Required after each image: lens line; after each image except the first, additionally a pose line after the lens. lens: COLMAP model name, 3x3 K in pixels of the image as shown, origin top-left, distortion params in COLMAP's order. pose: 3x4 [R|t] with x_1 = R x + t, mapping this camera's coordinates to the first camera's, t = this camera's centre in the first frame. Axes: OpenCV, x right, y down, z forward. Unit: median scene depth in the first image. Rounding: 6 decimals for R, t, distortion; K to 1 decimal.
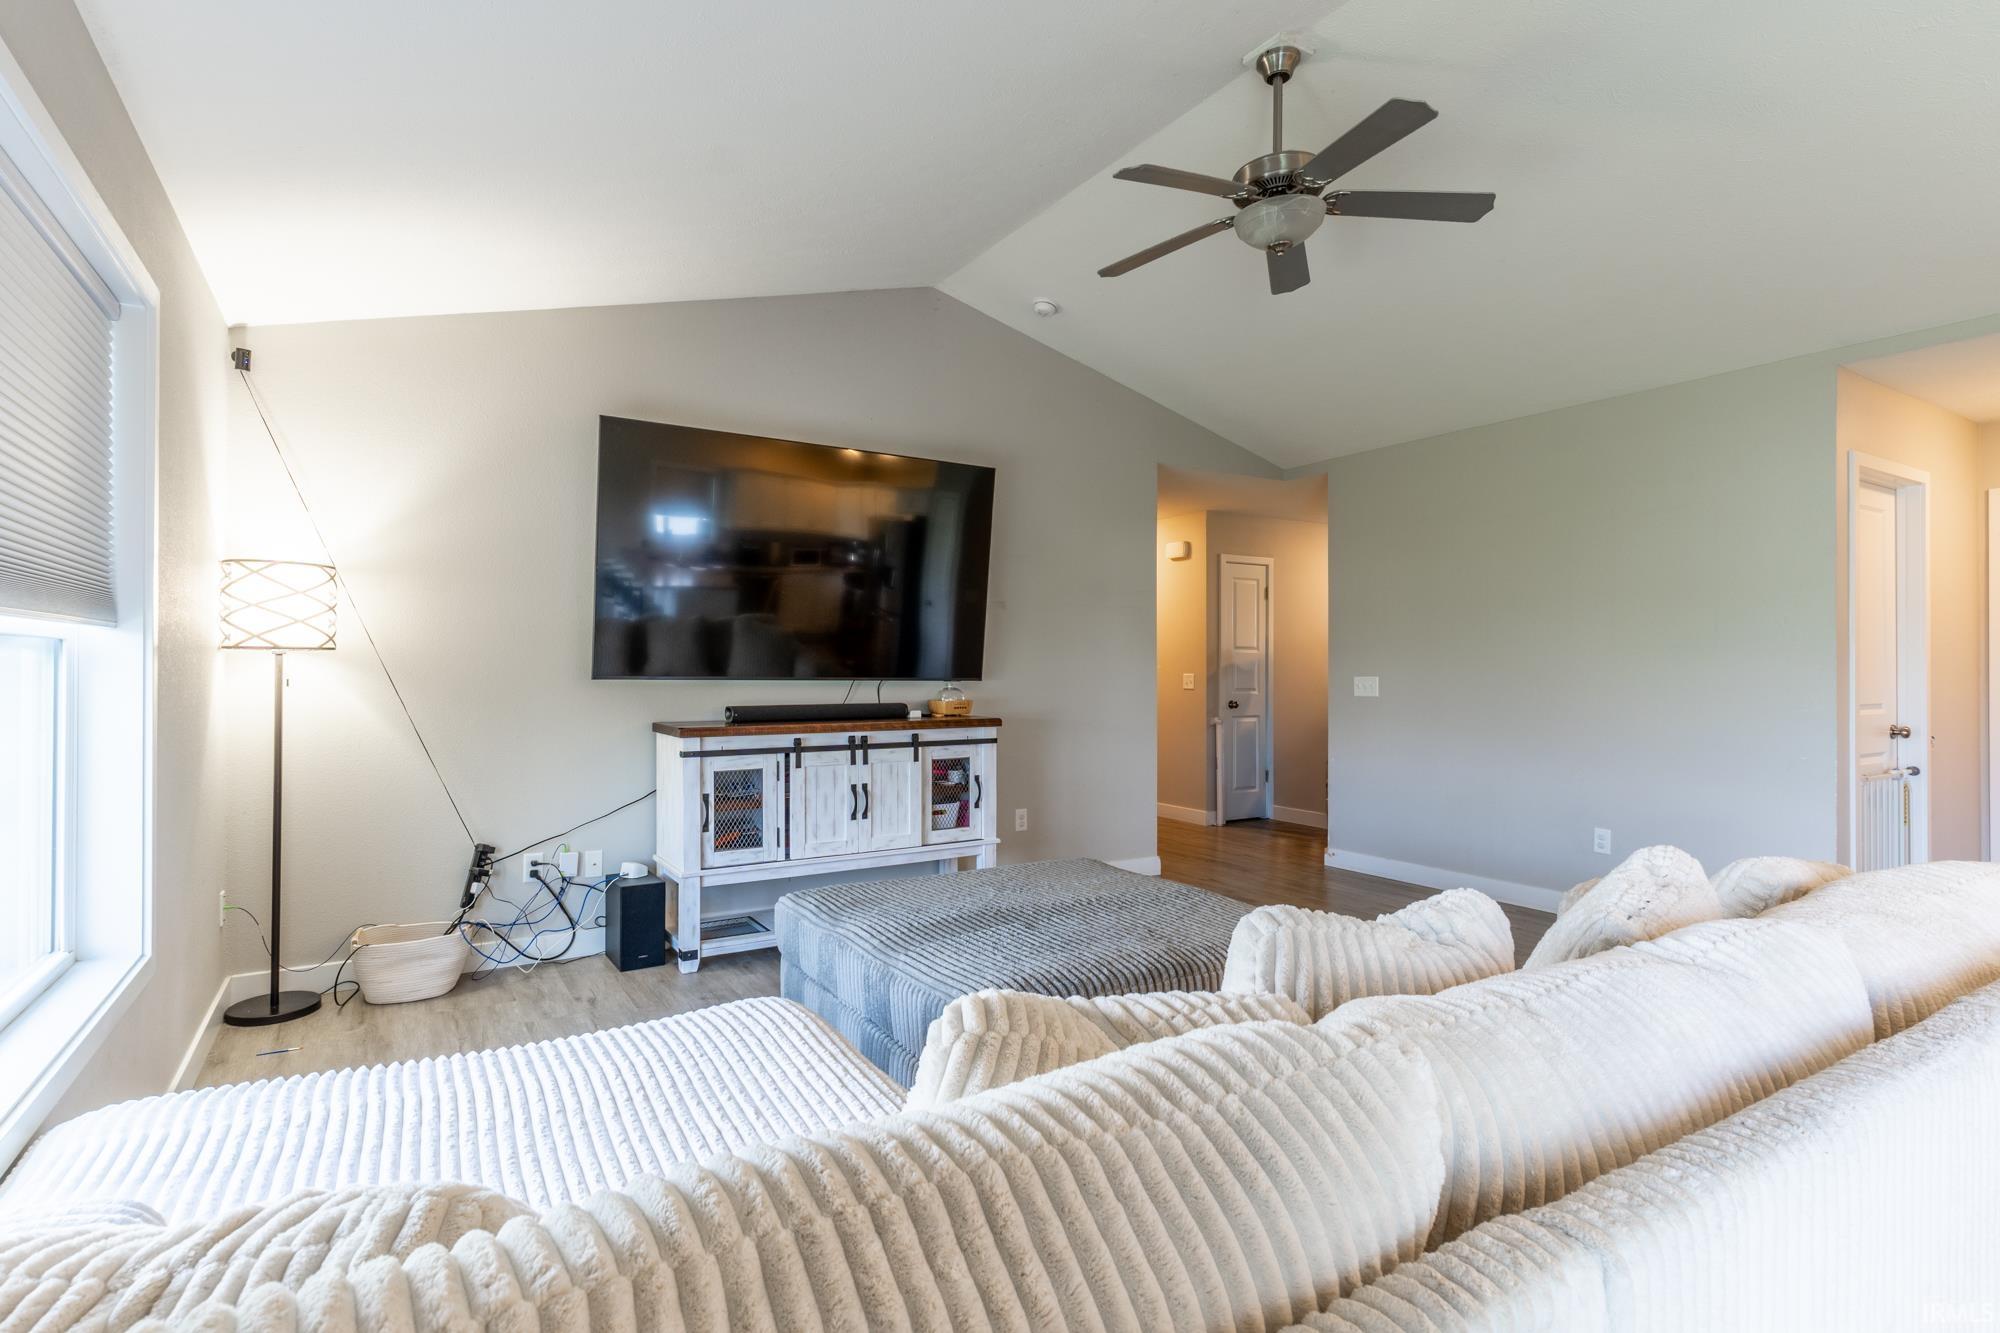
lens RADIAL K [[953.0, 0, 976.4], [0, 953.0, 671.5], [0, 0, 1]] dist [-0.001639, -0.000703]
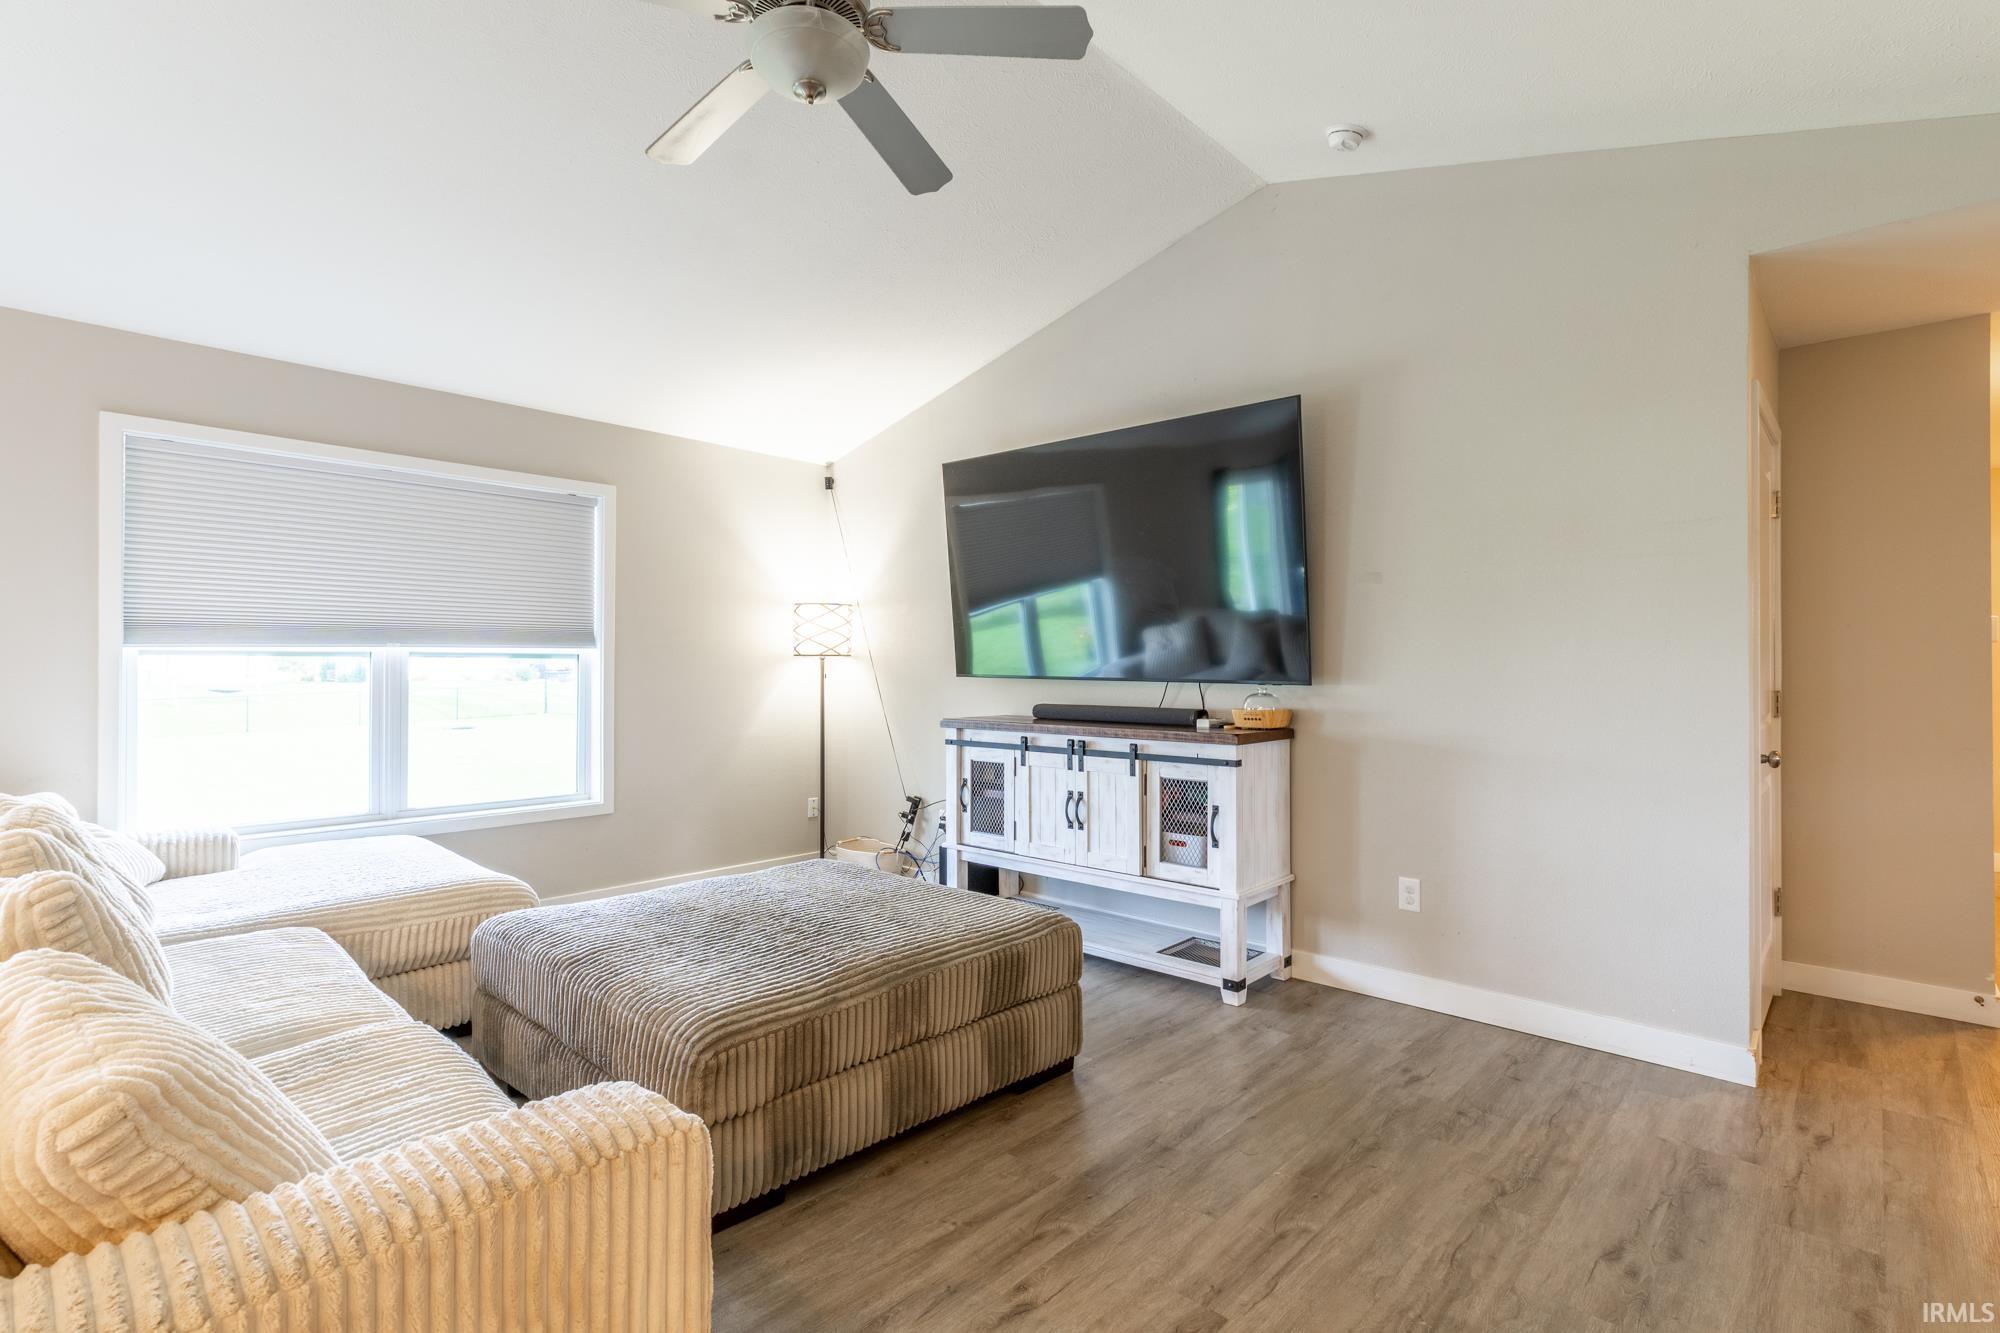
lens RADIAL K [[953.0, 0, 997.1], [0, 953.0, 662.1], [0, 0, 1]] dist [-0.001639, -0.000703]
pose [[0.285724, -0.004476, -0.958301, 0.754355], [-0.002329, 0.999983, -0.005365, -0.003610], [0.958309, 0.003765, 0.285709, 0.659843]]
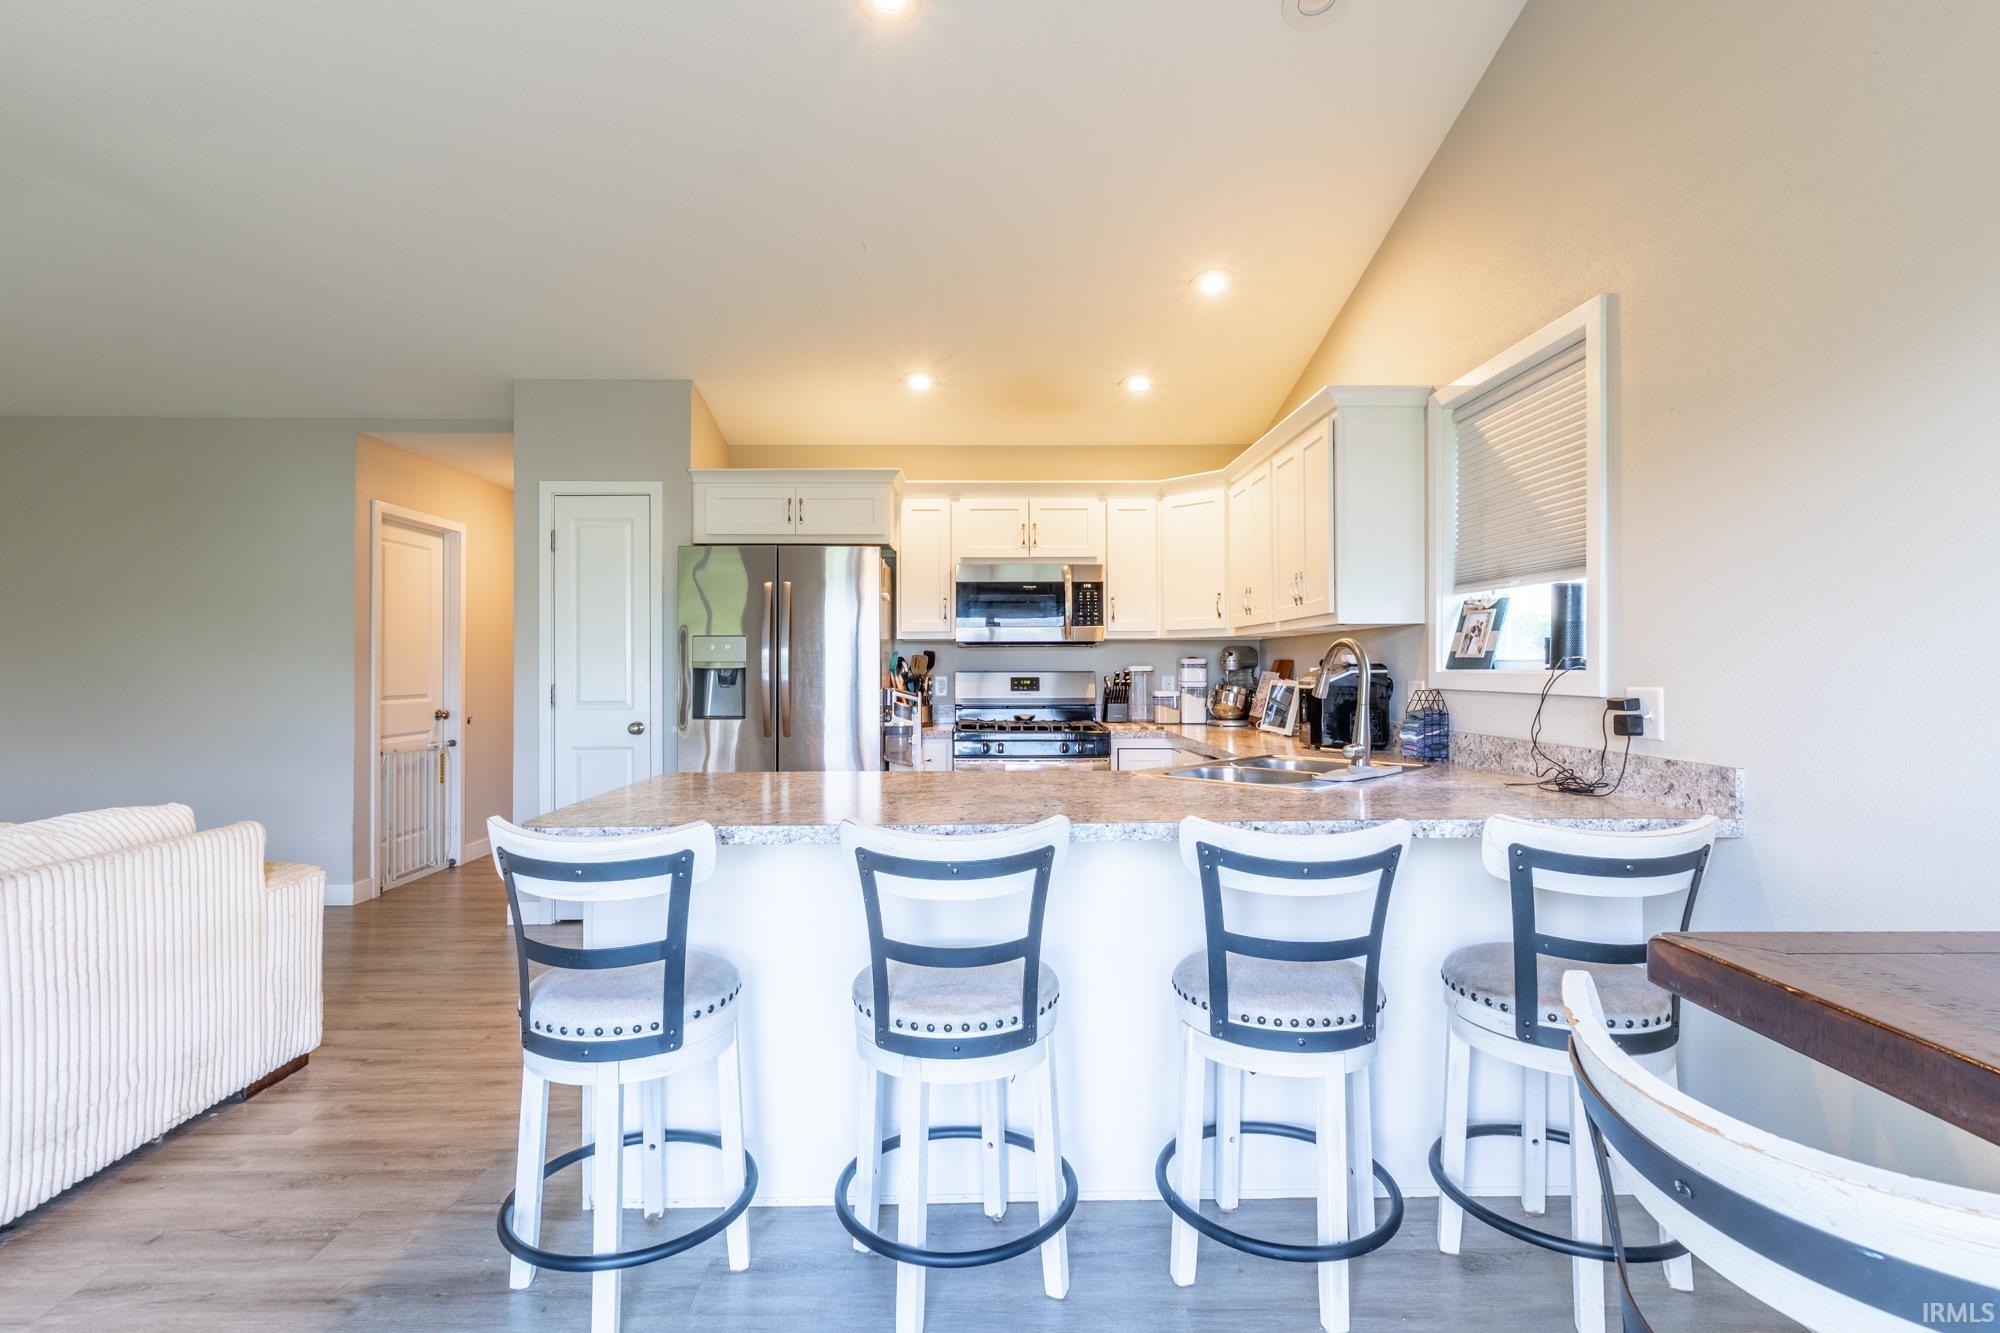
lens RADIAL K [[953.0, 0, 989.9], [0, 953.0, 649.7], [0, 0, 1]] dist [-0.001639, -0.000703]
pose [[0.504463, 0.014876, 0.863305, 0.204224], [0.002459, 0.999823, -0.018665, -0.001246], [-0.863430, 0.011538, 0.504337, -0.354746]]
